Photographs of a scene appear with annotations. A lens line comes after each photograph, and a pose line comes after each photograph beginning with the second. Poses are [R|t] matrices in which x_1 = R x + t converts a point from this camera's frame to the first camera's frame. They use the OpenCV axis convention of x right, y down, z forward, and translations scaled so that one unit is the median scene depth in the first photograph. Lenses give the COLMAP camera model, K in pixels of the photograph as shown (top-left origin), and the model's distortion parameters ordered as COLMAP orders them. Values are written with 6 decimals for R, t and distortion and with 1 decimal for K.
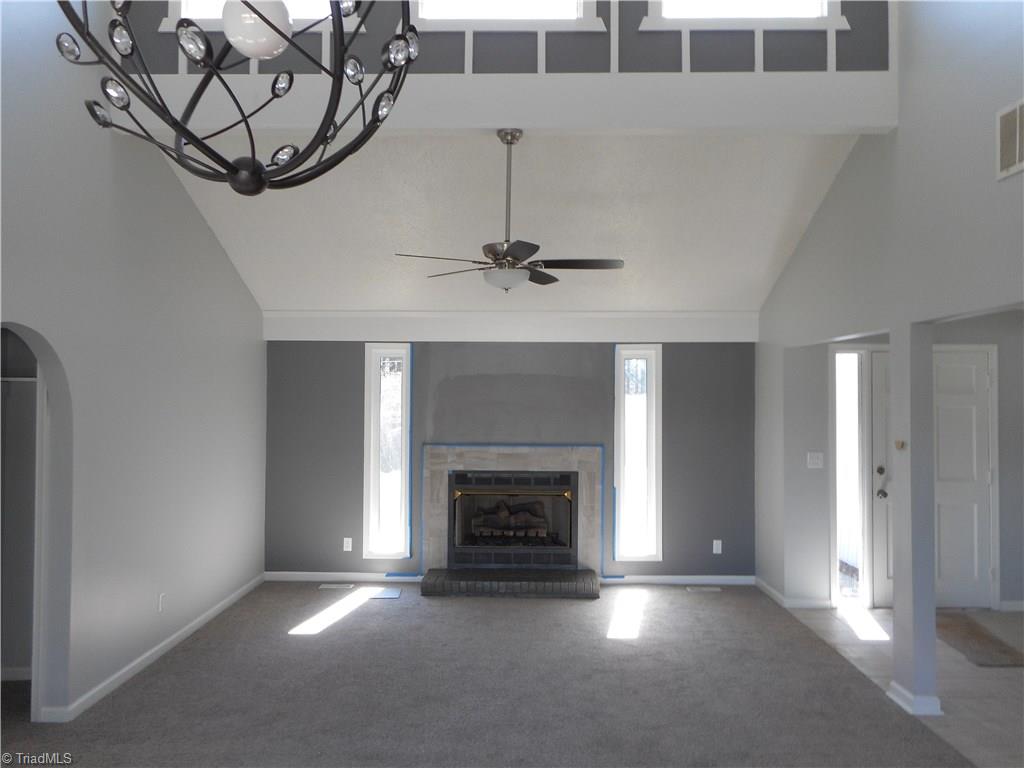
lens RADIAL K [[768.7, 0, 510.4], [0, 768.7, 381.3], [0, 0, 1]] dist [-0.016674, -0.000576]
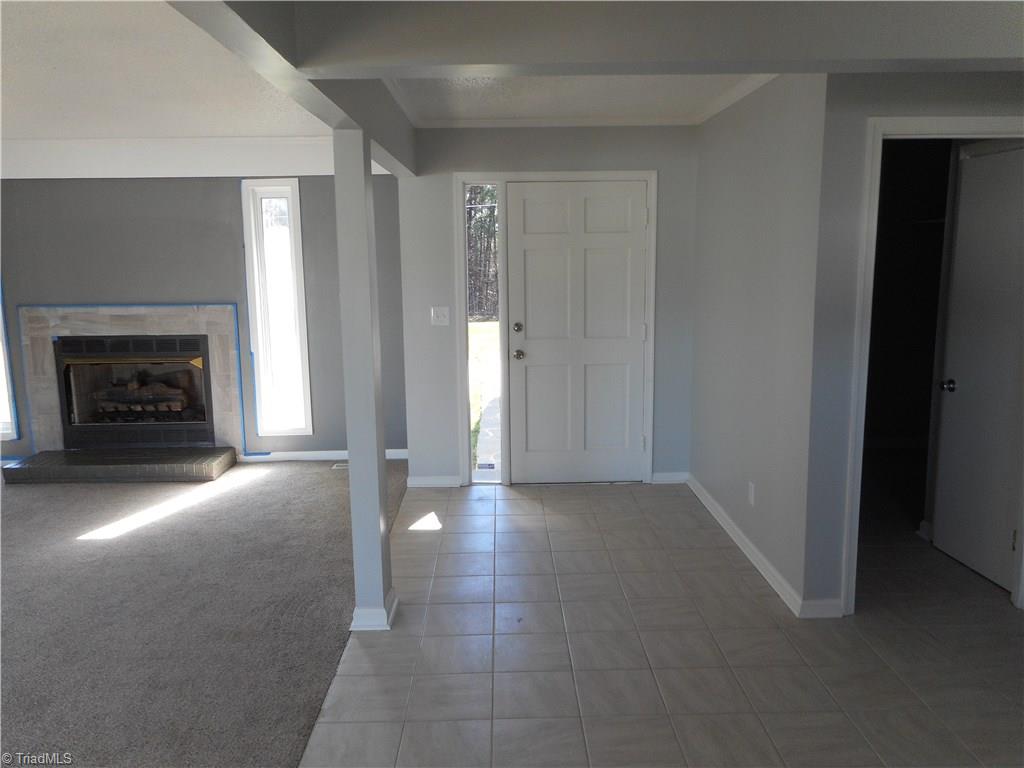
lens RADIAL K [[768.7, 0, 513.7], [0, 768.7, 385.1], [0, 0, 1]] dist [-0.016674, -0.000576]
pose [[0.998054, -0.024021, 0.057538, 0.374341], [0.012972, 0.982612, 0.185219, 0.020086], [-0.060987, -0.184112, 0.981011, 0.141133]]
